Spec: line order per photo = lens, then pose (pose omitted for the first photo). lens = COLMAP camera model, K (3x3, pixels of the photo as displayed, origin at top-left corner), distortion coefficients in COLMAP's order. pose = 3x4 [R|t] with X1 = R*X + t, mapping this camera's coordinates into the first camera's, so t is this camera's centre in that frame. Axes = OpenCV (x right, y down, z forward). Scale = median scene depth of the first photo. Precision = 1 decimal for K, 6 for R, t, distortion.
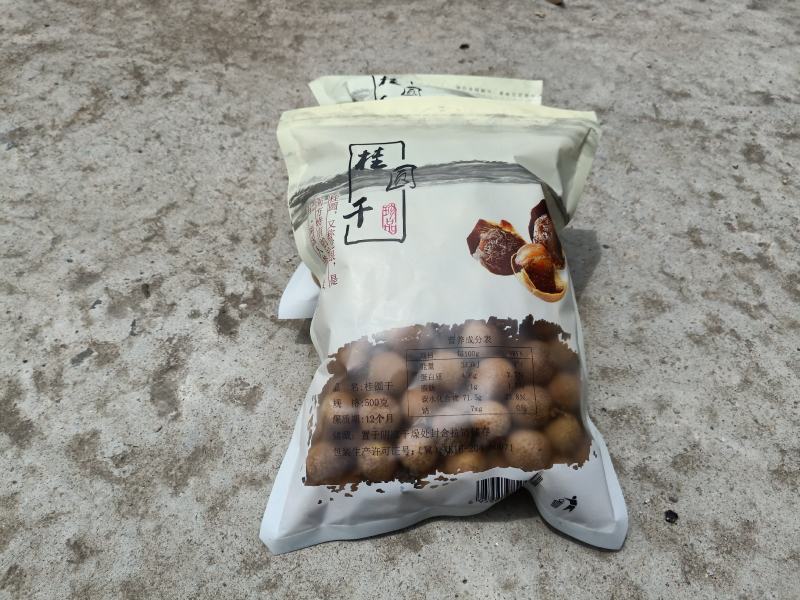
lens RADIAL K [[614.5, 0, 400.0], [0, 614.5, 300.0], [0, 0, 1]] dist [0.031492, -0.027813]
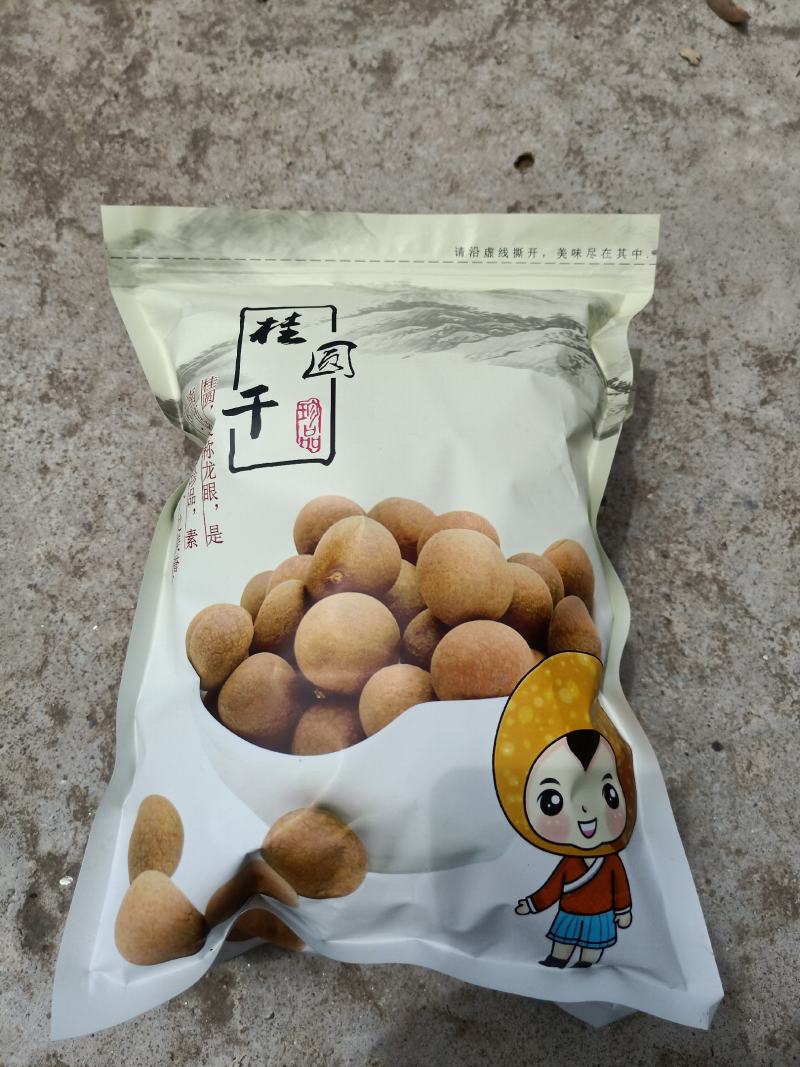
lens RADIAL K [[819.5, 0, 400.0], [0, 819.5, 533.5], [0, 0, 1]] dist [0.031492, -0.027813]
pose [[0.997002, 0.051849, -0.057442, 0.059423], [-0.026968, 0.928601, 0.370099, -0.386947], [0.072530, -0.367440, 0.927215, 0.263419]]
